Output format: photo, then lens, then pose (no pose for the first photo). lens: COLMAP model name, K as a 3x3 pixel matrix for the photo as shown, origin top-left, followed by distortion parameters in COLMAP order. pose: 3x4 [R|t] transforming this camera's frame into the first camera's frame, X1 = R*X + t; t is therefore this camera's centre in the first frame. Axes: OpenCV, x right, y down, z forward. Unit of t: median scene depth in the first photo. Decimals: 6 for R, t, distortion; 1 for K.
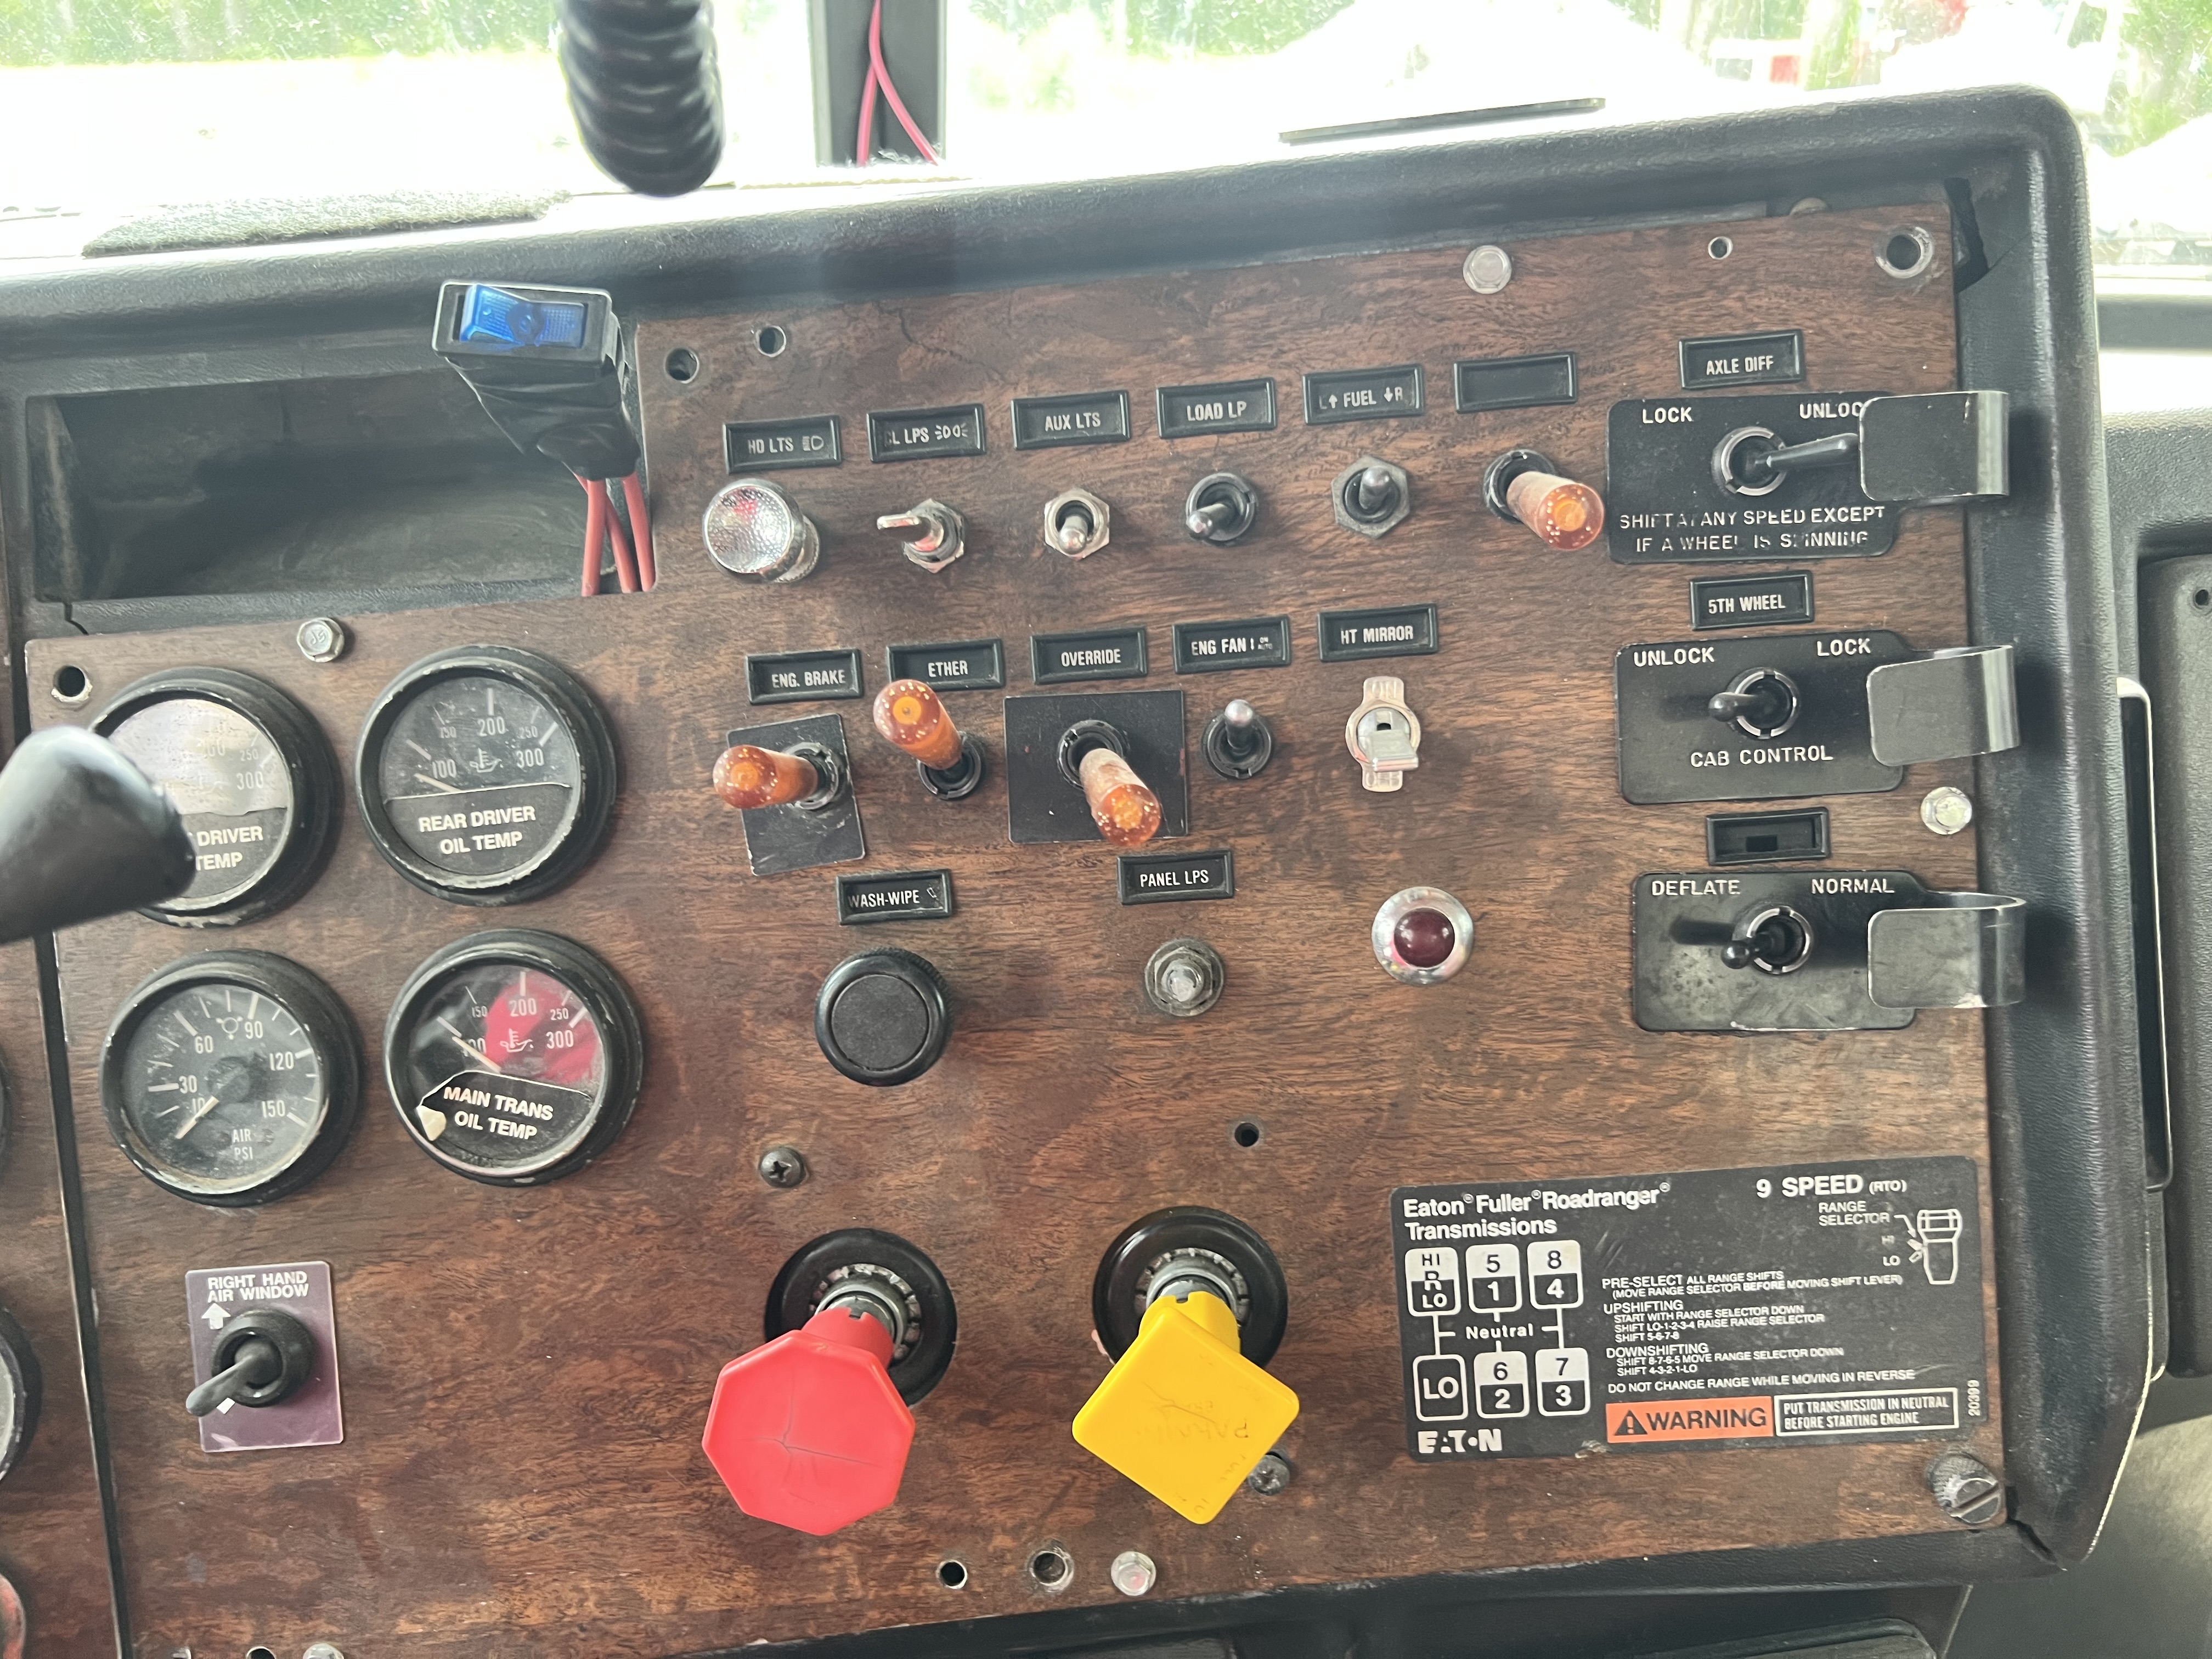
lens RADIAL K [[1711.9, 0, 1107.2], [0, 1711.9, 823.3], [0, 0, 1]] dist [0.047487, -0.086340]
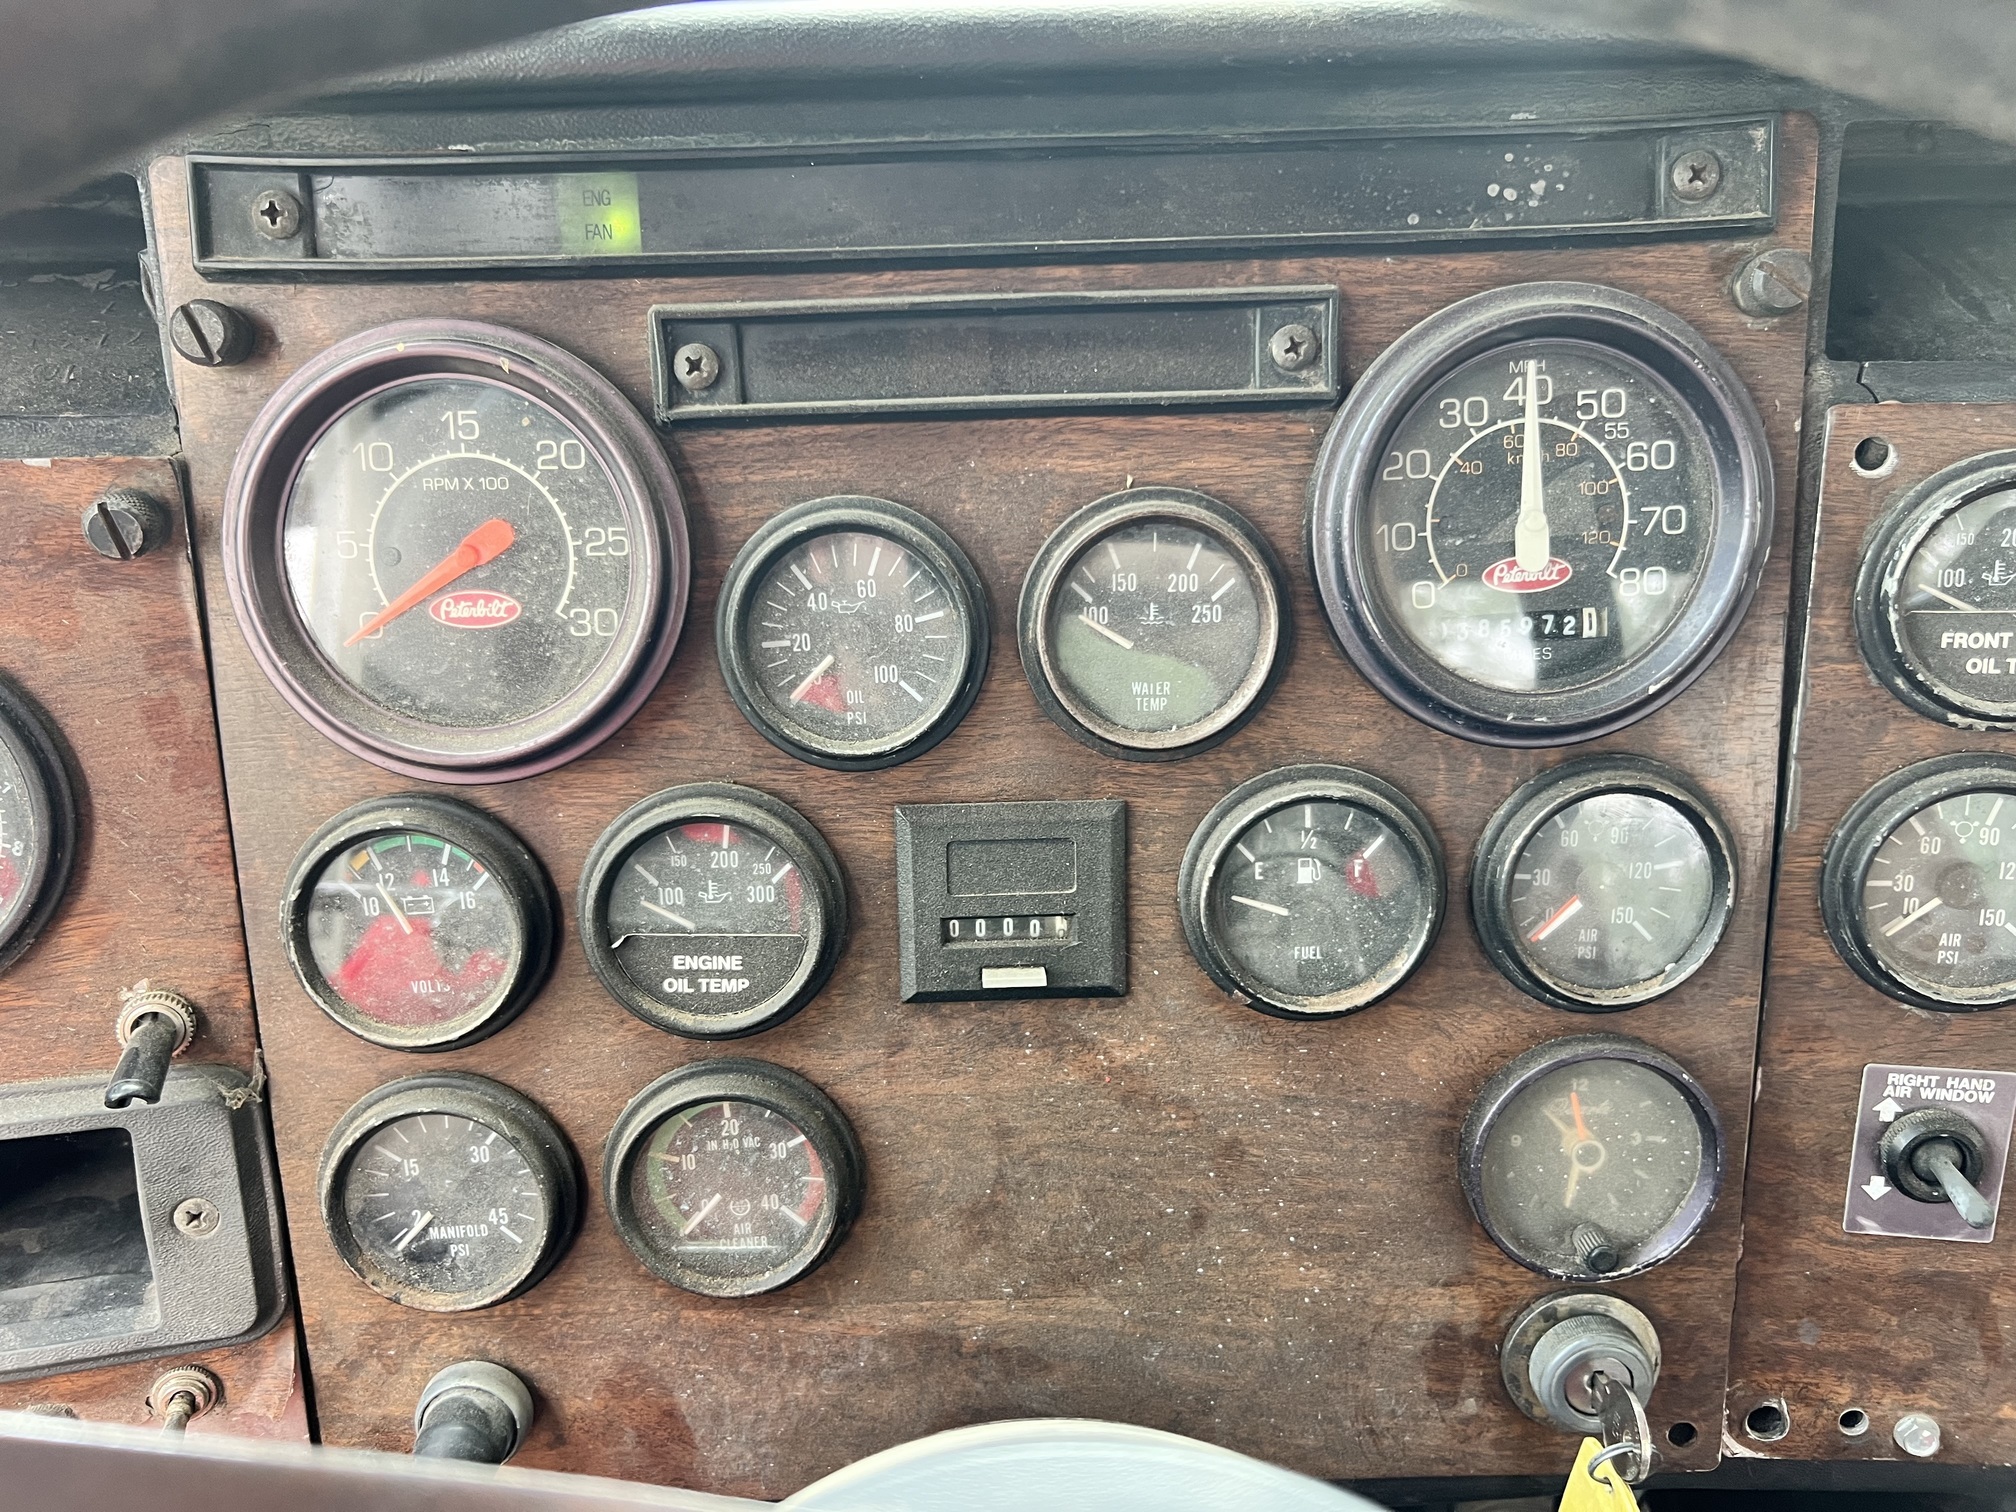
lens RADIAL K [[1560.2, 0, 1009.1], [0, 1560.2, 750.4], [0, 0, 1]] dist [0.047487, -0.086340]
pose [[0.975420, 0.105008, -0.193723, -0.853655], [-0.062799, 0.975165, 0.212389, -0.075328], [0.211214, -0.195003, 0.957790, 0.067642]]
